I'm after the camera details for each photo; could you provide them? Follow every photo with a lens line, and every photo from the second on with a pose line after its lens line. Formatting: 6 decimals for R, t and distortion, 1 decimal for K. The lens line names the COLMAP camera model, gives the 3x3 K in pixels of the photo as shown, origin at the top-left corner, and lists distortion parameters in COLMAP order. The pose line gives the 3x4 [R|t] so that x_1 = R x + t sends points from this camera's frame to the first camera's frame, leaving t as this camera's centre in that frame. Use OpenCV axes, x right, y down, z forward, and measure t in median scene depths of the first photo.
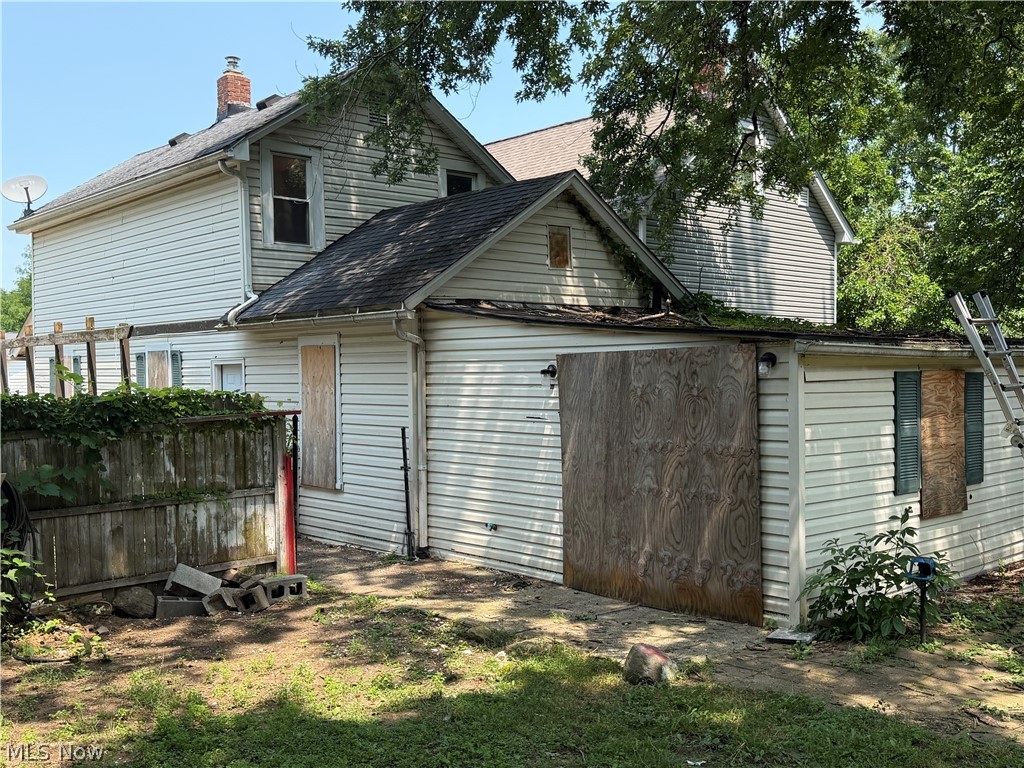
lens RADIAL K [[1006.9, 0, 514.2], [0, 1006.9, 386.9], [0, 0, 1]] dist [0.180322, -0.386600]
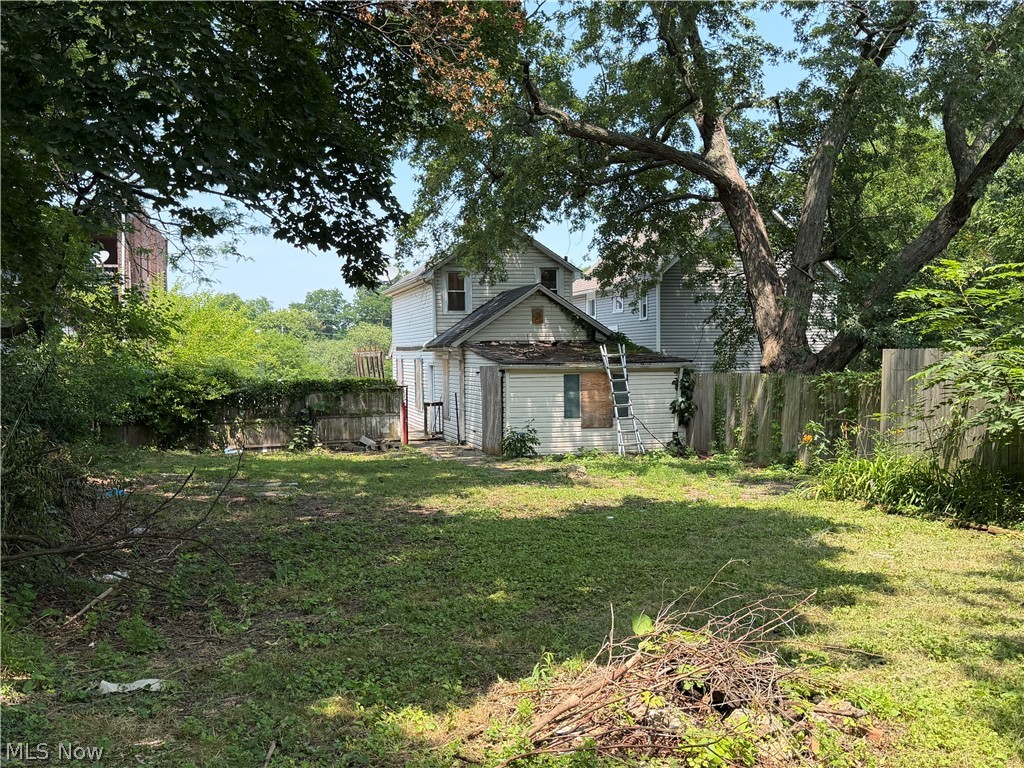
lens RADIAL K [[1006.9, 0, 514.2], [0, 1006.9, 386.9], [0, 0, 1]] dist [0.180322, -0.386600]
pose [[0.891072, 0.013708, -0.453655, 1.037892], [-0.004192, 0.999750, 0.021976, -0.027809], [0.453843, -0.017681, 0.890906, -1.056287]]
